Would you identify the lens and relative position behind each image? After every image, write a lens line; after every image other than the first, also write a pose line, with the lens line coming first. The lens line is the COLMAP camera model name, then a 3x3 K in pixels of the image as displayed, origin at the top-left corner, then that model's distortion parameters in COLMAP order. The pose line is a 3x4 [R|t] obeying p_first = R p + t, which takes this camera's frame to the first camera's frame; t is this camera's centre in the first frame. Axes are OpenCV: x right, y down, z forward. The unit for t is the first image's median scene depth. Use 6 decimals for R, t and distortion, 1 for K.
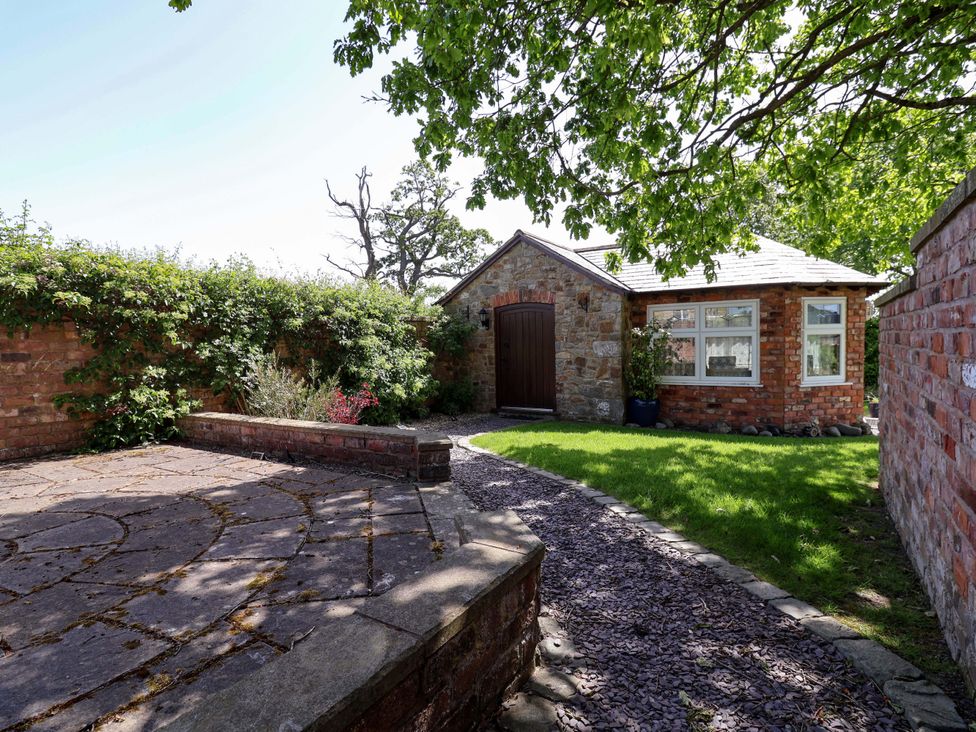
lens RADIAL K [[508.0, 0, 479.9], [0, 508.0, 368.7], [0, 0, 1]] dist [-0.001420, -0.014482]
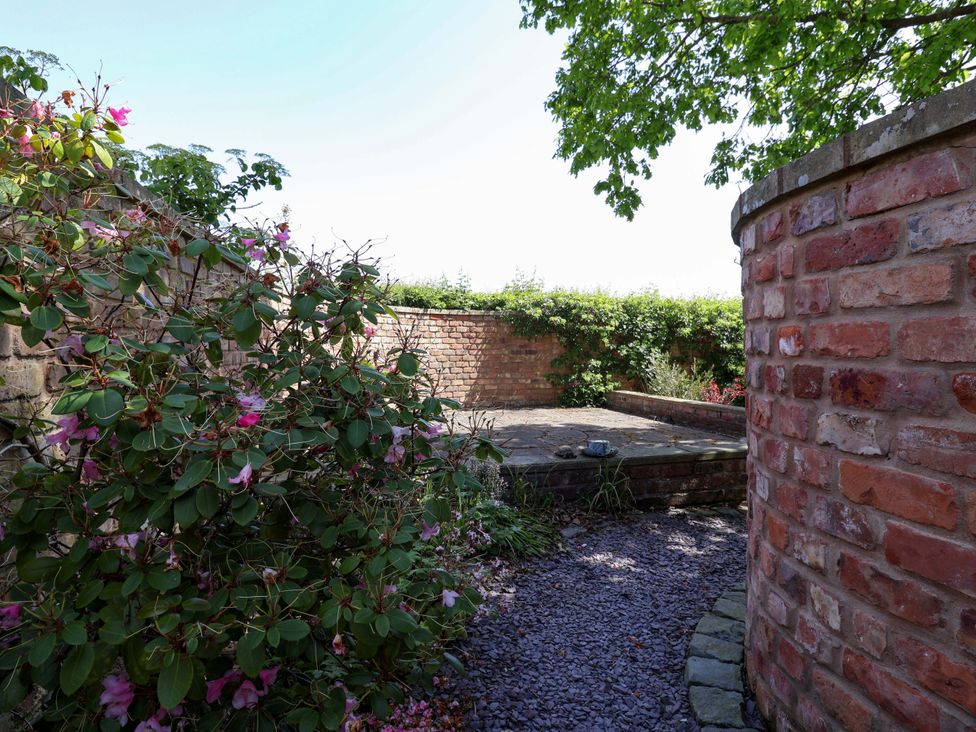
lens RADIAL K [[508.0, 0, 478.0], [0, 508.0, 364.0], [0, 0, 1]] dist [-0.001420, -0.014482]
pose [[0.723787, 0.039769, -0.688876, 0.184356], [-0.043469, 0.998983, 0.012000, 0.005607], [0.688653, 0.021259, 0.724780, -0.385493]]
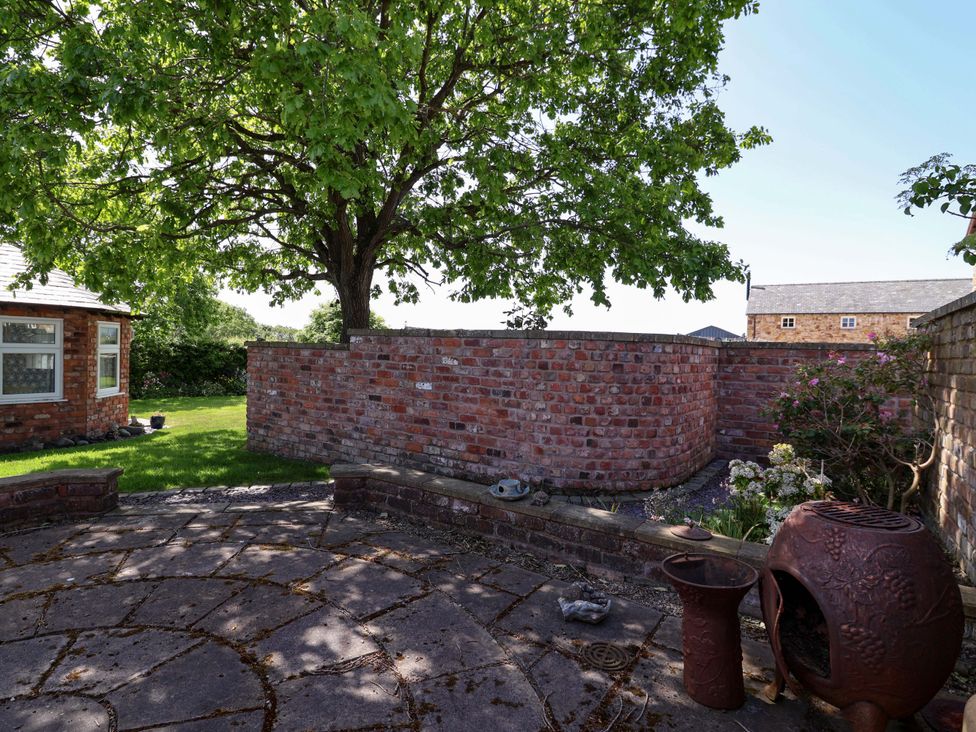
lens RADIAL K [[508.0, 0, 488.3], [0, 508.0, 365.8], [0, 0, 1]] dist [-0.001420, -0.014482]
pose [[-0.001961, -0.006708, 0.999976, -0.626600], [0.020609, 0.999765, 0.006747, -0.033624], [-0.999786, 0.020622, -0.001822, 0.131235]]
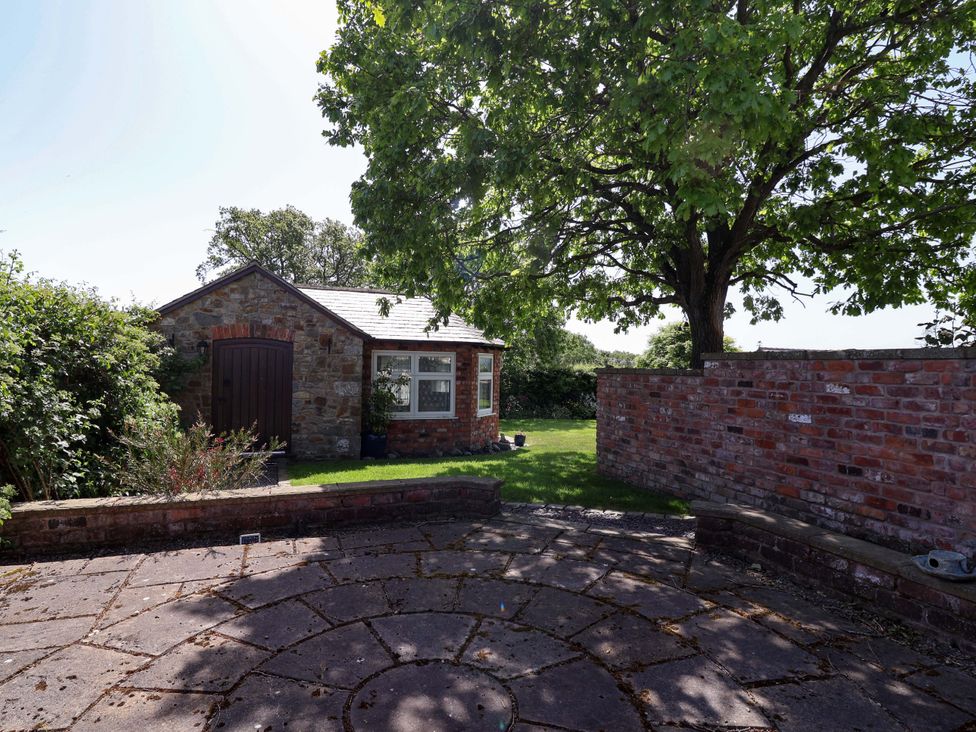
lens RADIAL K [[527.4, 0, 480.2], [0, 527.4, 366.4], [0, 0, 1]] dist [-0.009491, -0.010476]
pose [[0.596533, 0.033778, 0.801878, -0.634994], [0.011416, 0.998656, -0.050560, -0.036685], [-0.802508, 0.039315, 0.595345, 0.153241]]
